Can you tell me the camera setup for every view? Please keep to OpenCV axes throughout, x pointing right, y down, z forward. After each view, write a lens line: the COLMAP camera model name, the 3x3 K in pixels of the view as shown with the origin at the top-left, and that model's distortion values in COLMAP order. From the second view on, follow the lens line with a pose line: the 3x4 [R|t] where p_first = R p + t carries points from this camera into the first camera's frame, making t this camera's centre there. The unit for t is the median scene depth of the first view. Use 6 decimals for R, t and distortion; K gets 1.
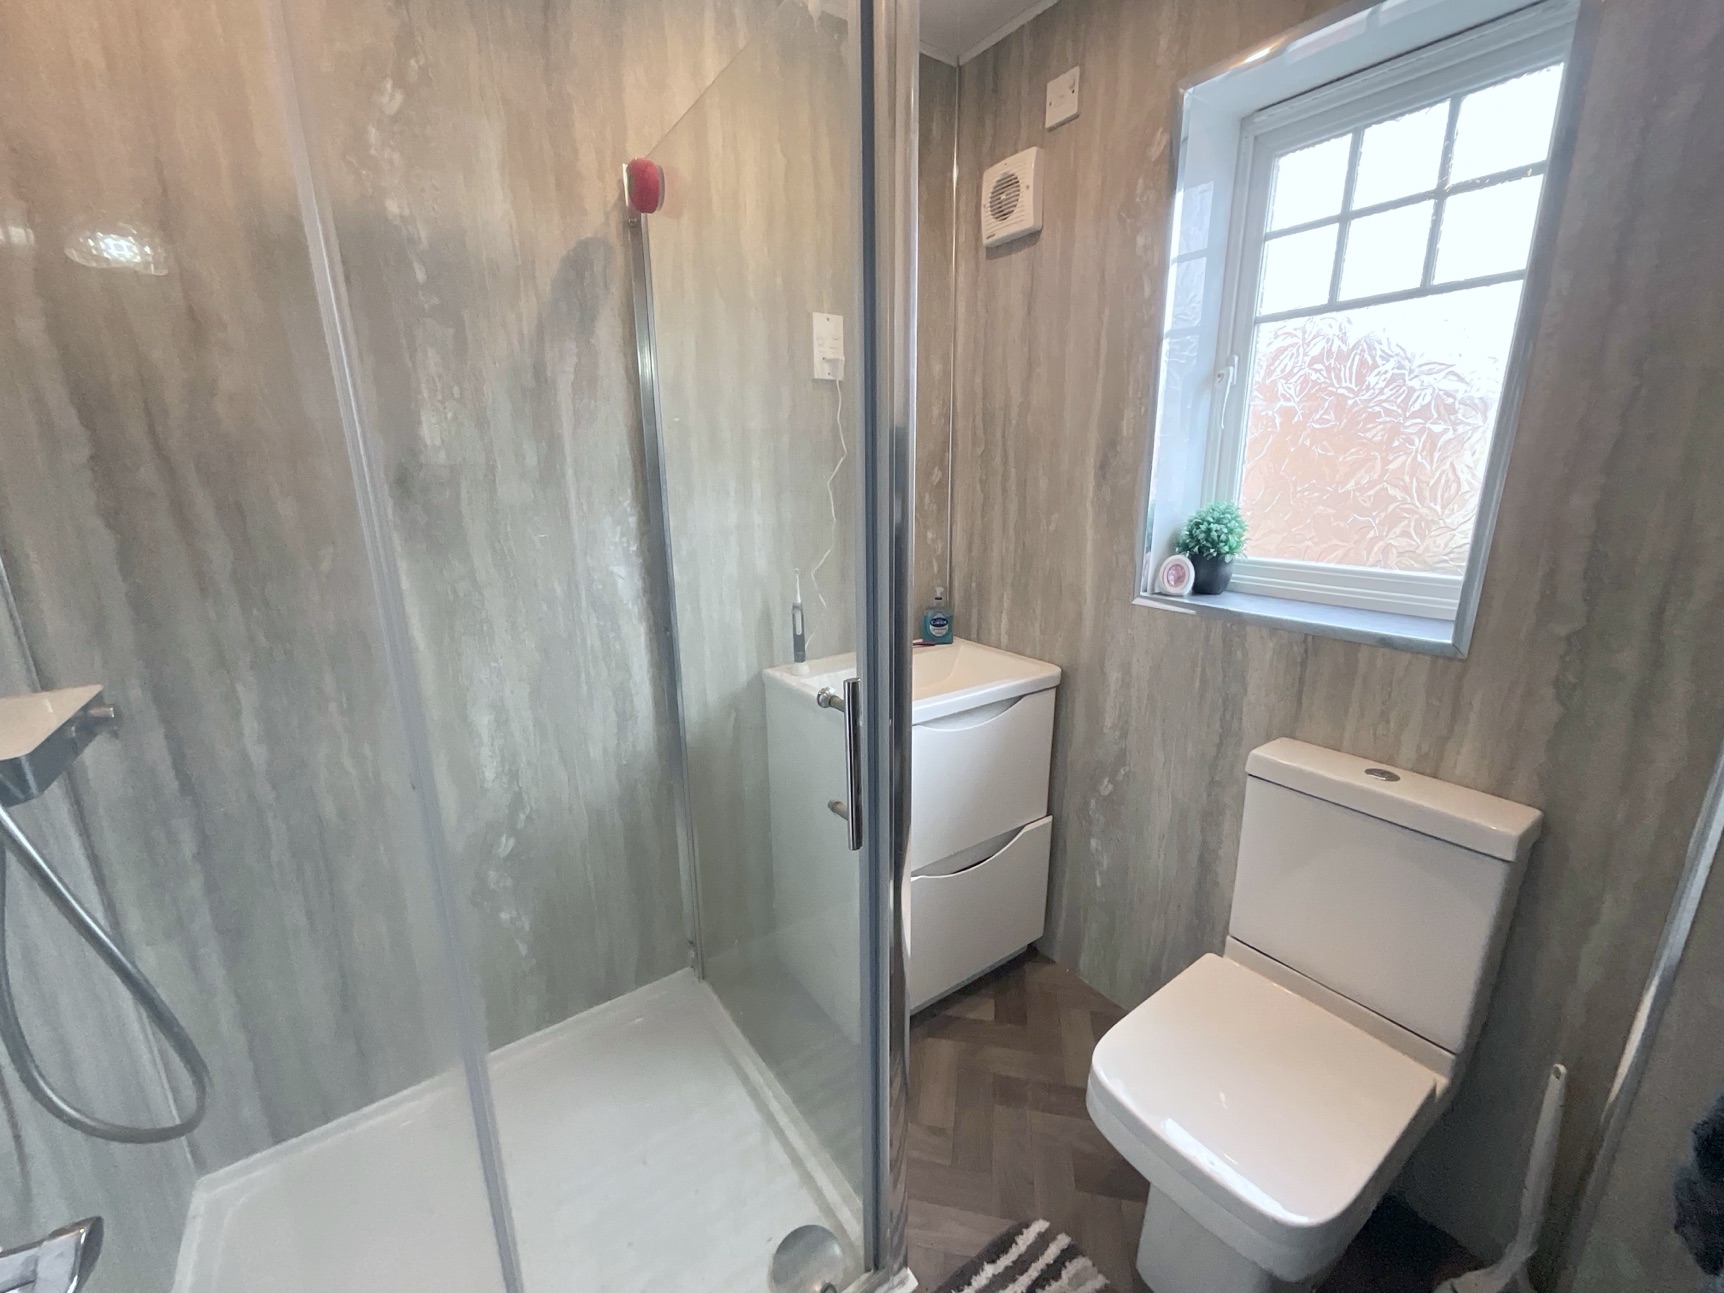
lens RADIAL K [[703.2, 0, 868.4], [0, 703.2, 648.4], [0, 0, 1]] dist [0.000160, 0.001968]
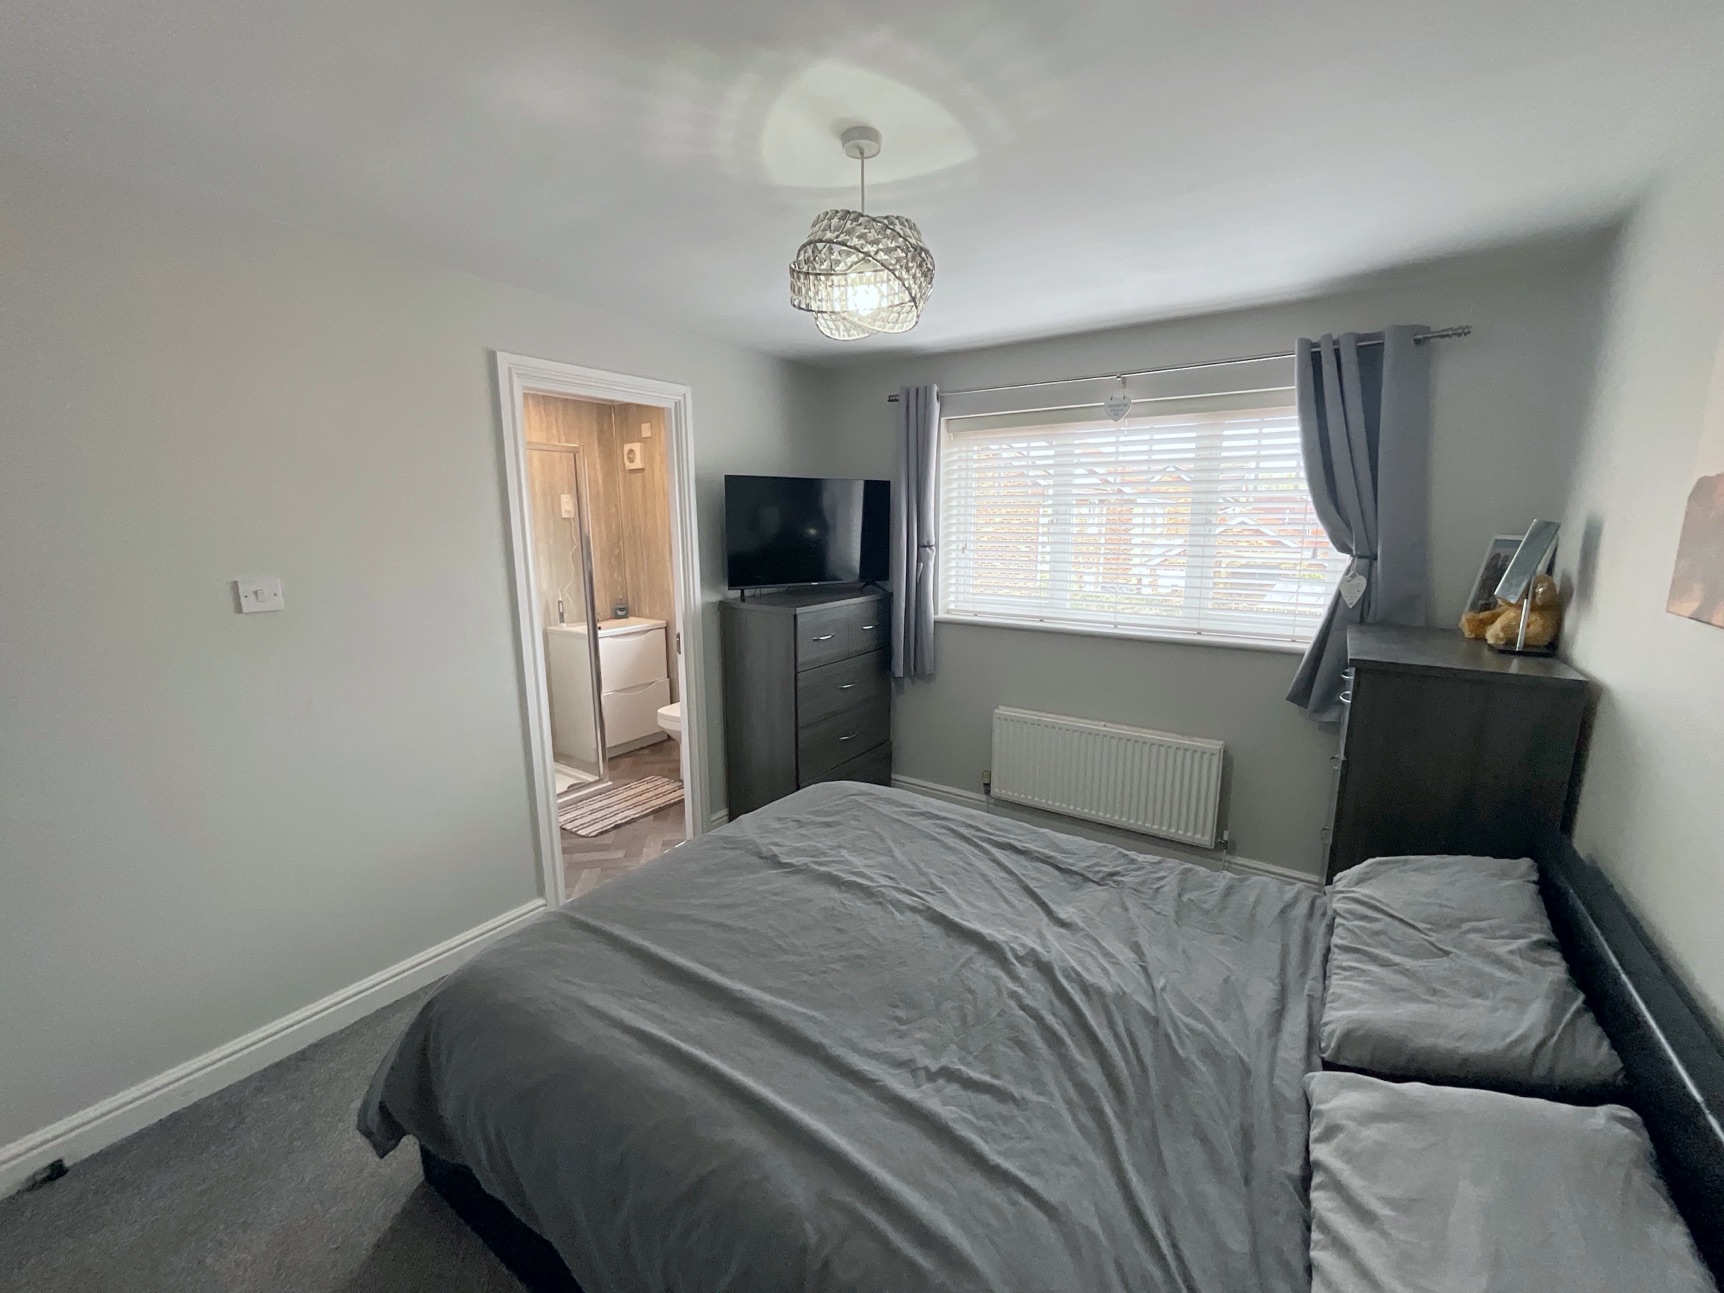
lens RADIAL K [[703.2, 0, 866.8], [0, 703.2, 646.8], [0, 0, 1]] dist [0.000160, 0.001968]
pose [[0.940557, -0.058830, 0.334502, 0.089395], [0.085179, 0.994267, -0.064642, 0.378338], [-0.328781, 0.089292, 0.940175, -1.851382]]
